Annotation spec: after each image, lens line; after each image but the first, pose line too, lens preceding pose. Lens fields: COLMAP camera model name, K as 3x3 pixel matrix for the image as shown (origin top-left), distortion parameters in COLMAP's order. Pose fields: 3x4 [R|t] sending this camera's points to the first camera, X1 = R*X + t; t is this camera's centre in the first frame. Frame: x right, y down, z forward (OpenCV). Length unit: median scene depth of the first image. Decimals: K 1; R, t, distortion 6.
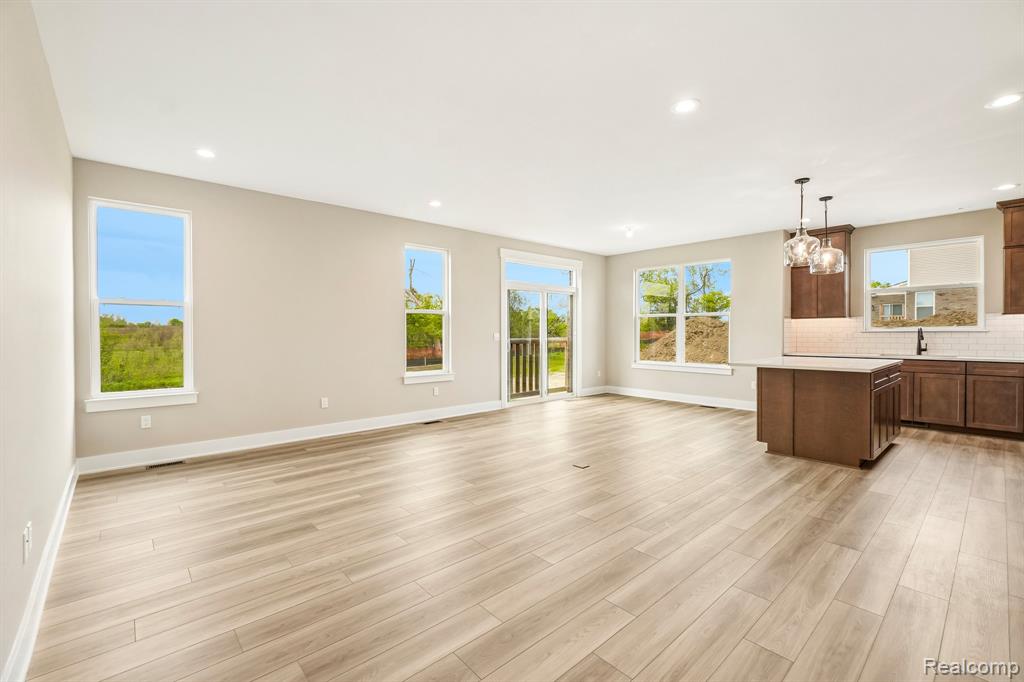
lens RADIAL K [[439.7, 0, 510.2], [0, 439.7, 339.7], [0, 0, 1]] dist [-0.009564, 0.004286]
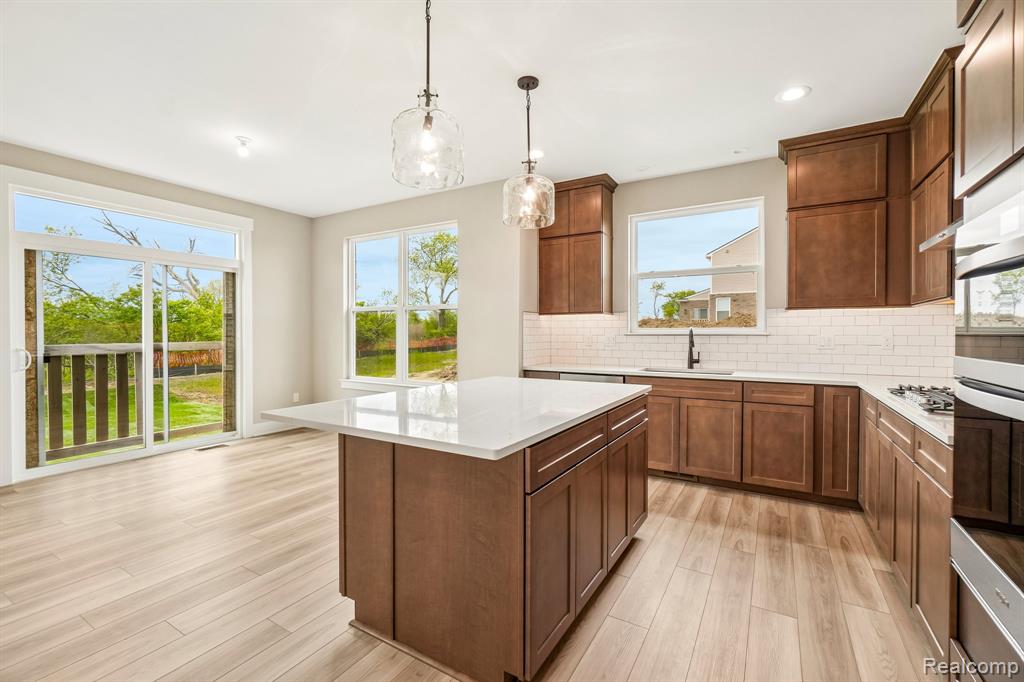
lens RADIAL K [[439.7, 0, 507.3], [0, 439.7, 340.7], [0, 0, 1]] dist [-0.009564, 0.004286]
pose [[0.957008, -0.001414, 0.290058, 0.465272], [0.000952, 0.999998, 0.001734, -0.010675], [-0.290059, -0.001383, 0.957008, 0.429092]]
